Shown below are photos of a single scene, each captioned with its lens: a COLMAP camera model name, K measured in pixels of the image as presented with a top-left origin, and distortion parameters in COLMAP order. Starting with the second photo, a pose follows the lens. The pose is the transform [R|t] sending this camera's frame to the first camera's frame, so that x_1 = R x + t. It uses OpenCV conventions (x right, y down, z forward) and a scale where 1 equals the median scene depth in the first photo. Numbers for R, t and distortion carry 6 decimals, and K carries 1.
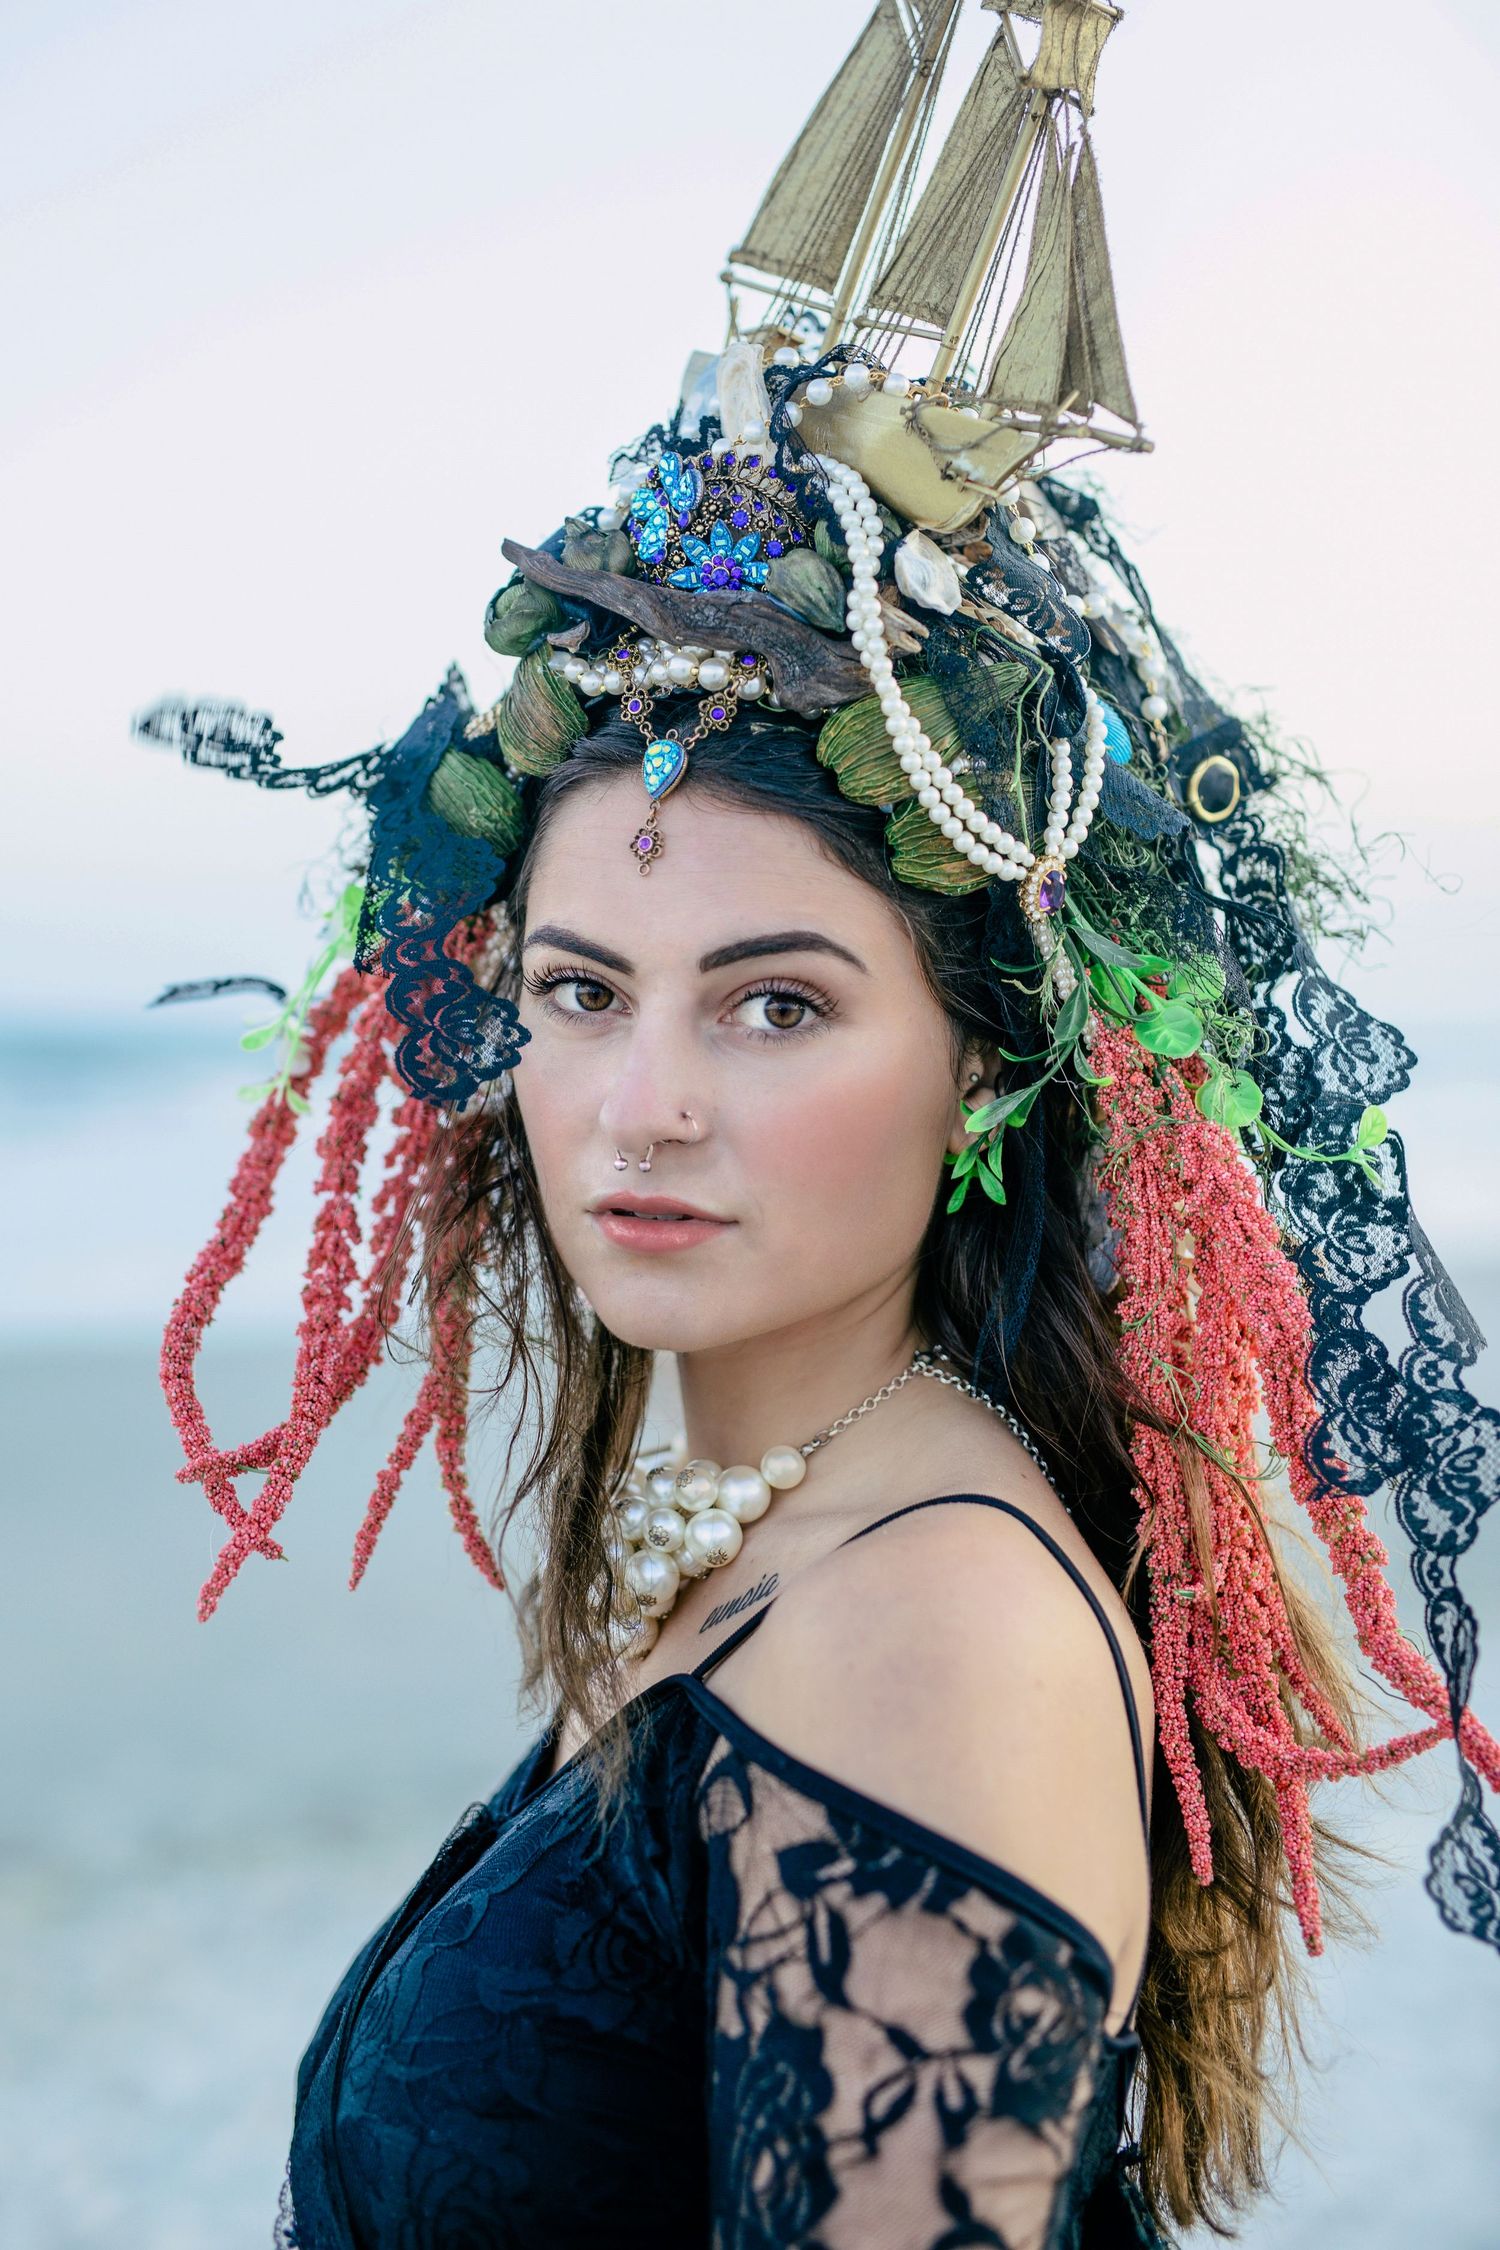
lens RADIAL K [[3586.6, 0, 748.6], [0, 3586.6, 1137.8], [0, 0, 1]] dist [-0.075262, 0.000000]
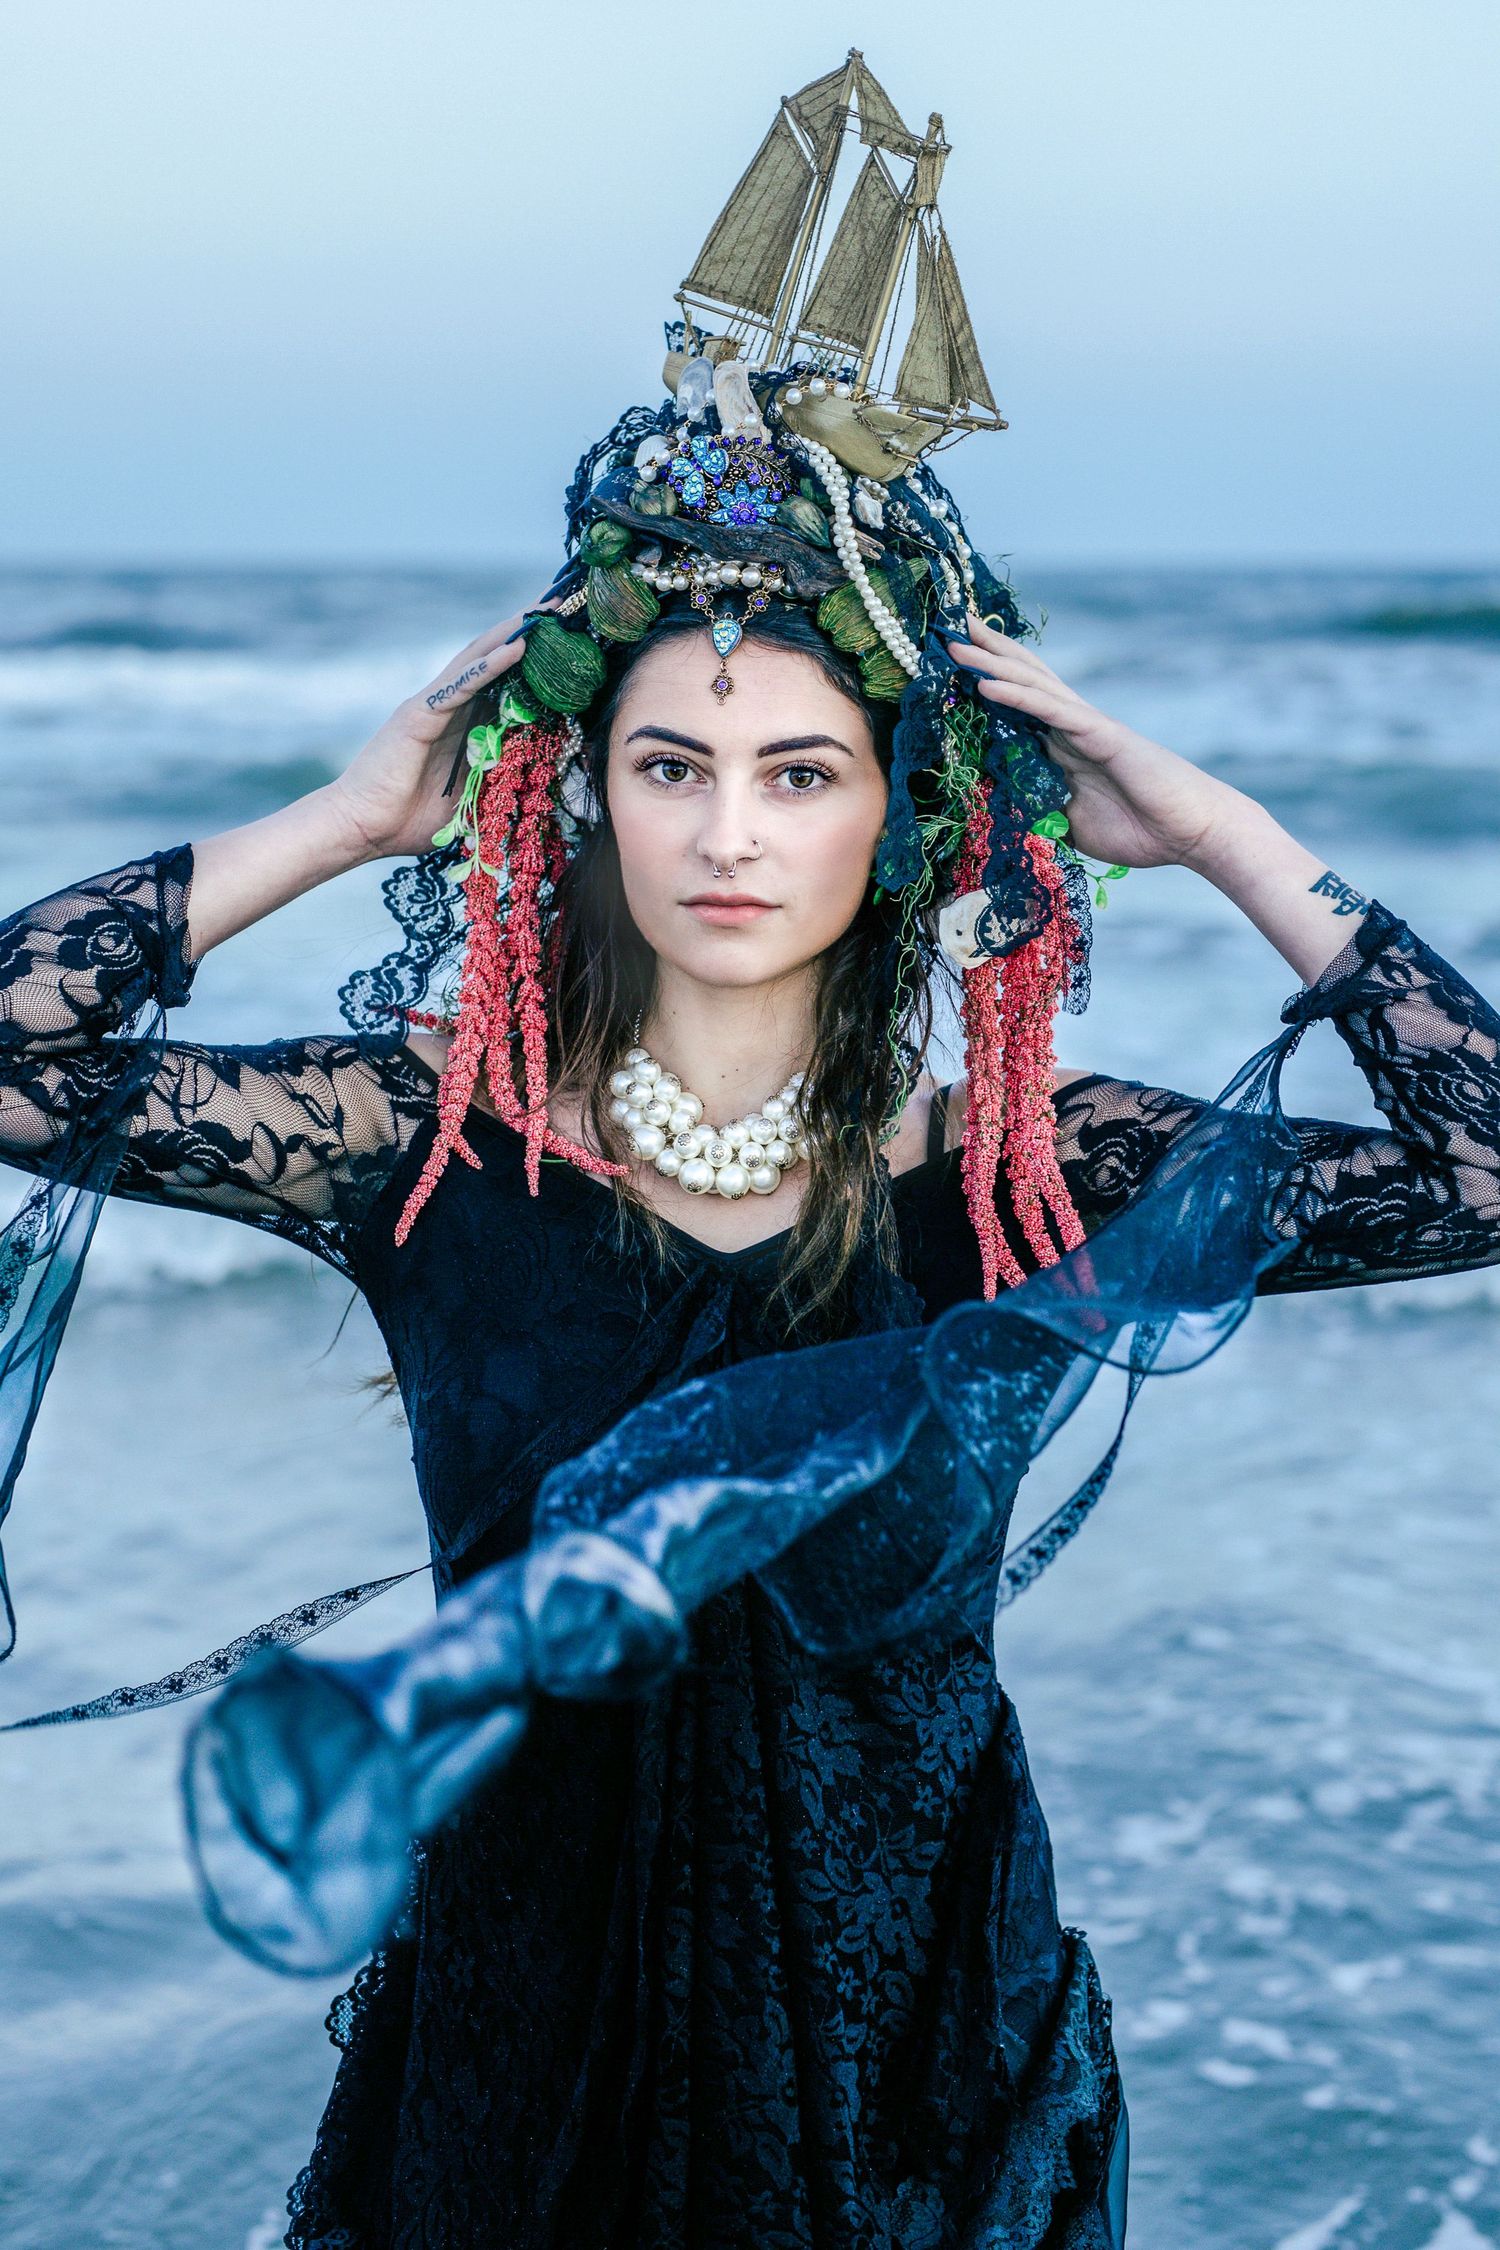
lens RADIAL K [[3586.6, 0, 752.7], [0, 3586.6, 1113.6], [0, 0, 1]] dist [-0.075262, 0.000000]
pose [[0.978701, -0.104045, 0.176970, -0.325529], [0.084947, 0.990039, 0.112280, -0.069684], [-0.186890, -0.094855, 0.977791, -0.633902]]
